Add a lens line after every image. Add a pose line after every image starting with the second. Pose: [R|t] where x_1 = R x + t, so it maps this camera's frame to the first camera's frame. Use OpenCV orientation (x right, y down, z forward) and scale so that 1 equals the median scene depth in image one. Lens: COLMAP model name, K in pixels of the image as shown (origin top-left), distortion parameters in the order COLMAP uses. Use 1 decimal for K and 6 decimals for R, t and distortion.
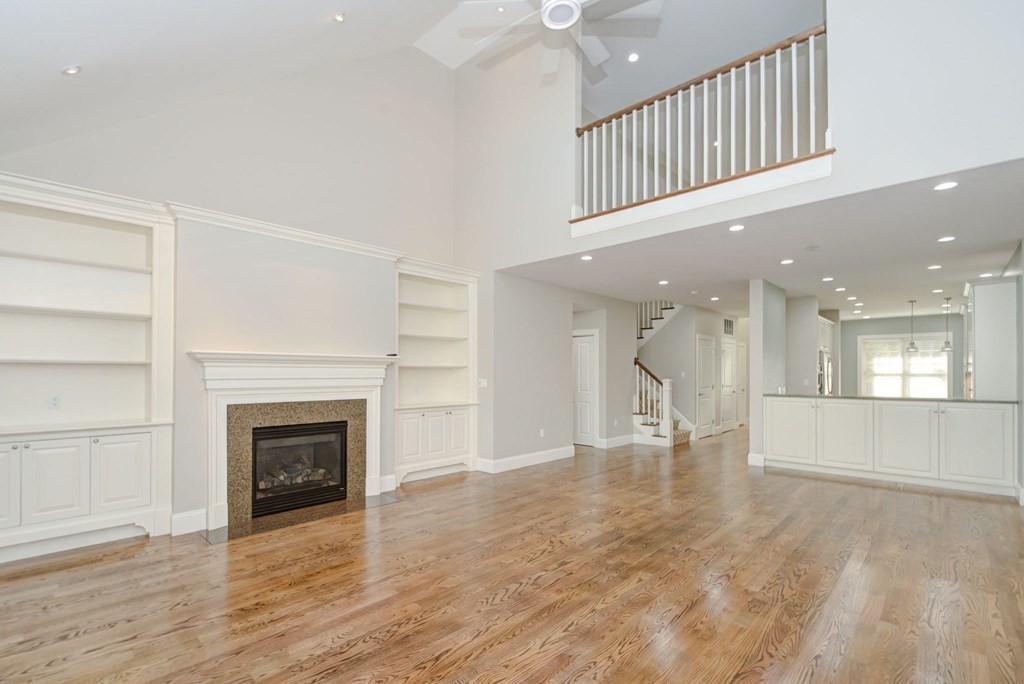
lens RADIAL K [[463.2, 0, 516.9], [0, 463.2, 369.1], [0, 0, 1]] dist [0.007401, -0.003494]
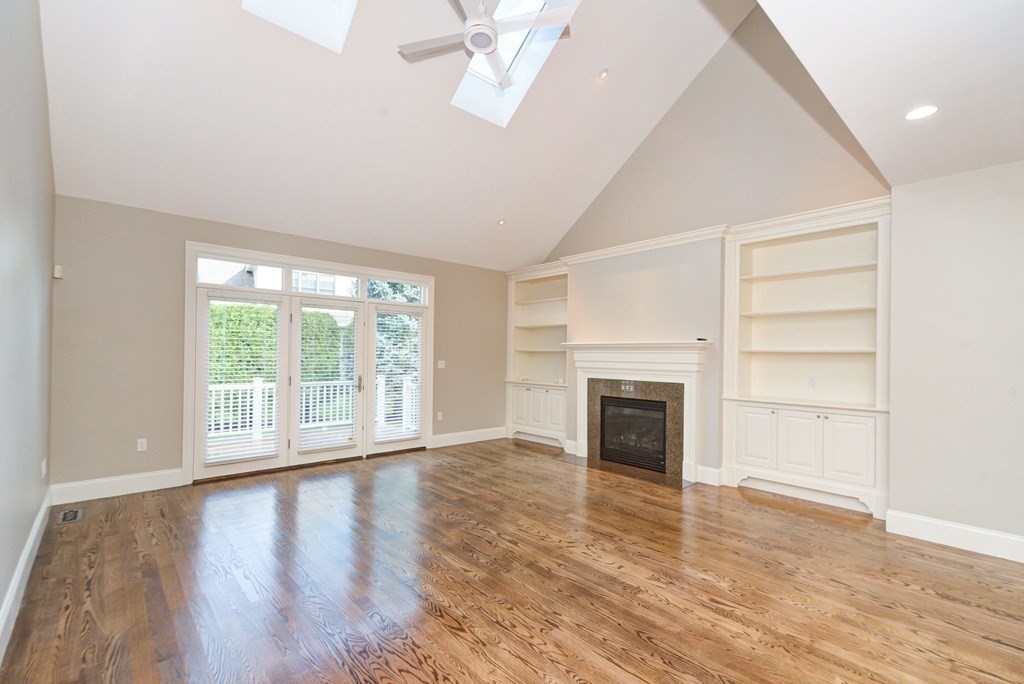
lens RADIAL K [[463.2, 0, 495.5], [0, 463.2, 354.8], [0, 0, 1]] dist [0.007401, -0.003494]
pose [[-0.117923, -0.000484, -0.993023, 0.859755], [-0.002016, 0.999998, -0.000248, 0.002161], [0.993021, 0.001973, -0.117924, 0.823429]]
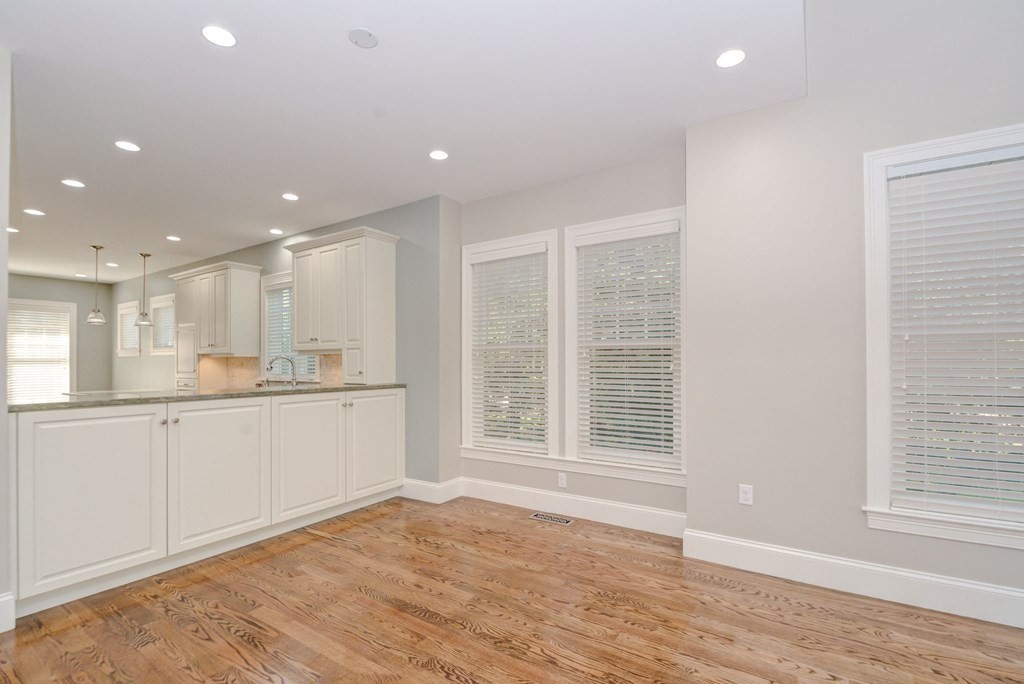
lens RADIAL K [[463.2, 0, 520.7], [0, 463.2, 360.0], [0, 0, 1]] dist [0.007401, -0.003494]
pose [[-0.175230, 0.004740, 0.984516, 0.227344], [-0.004043, 0.999977, -0.005534, 0.033947], [-0.984519, -0.004950, -0.175206, 1.118541]]
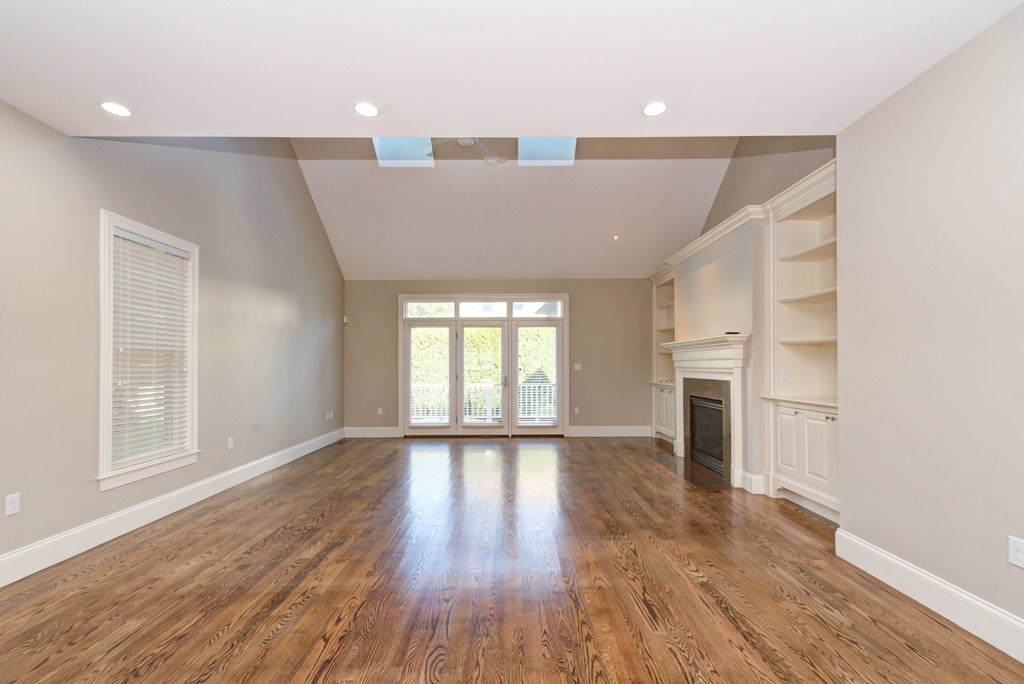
lens RADIAL K [[463.2, 0, 497.8], [0, 463.2, 357.7], [0, 0, 1]] dist [0.007401, -0.003494]
pose [[-0.759384, -0.010094, -0.650564, 0.771569], [0.008468, 0.999642, -0.025395, 0.042082], [0.650588, -0.024794, -0.759026, 1.646710]]
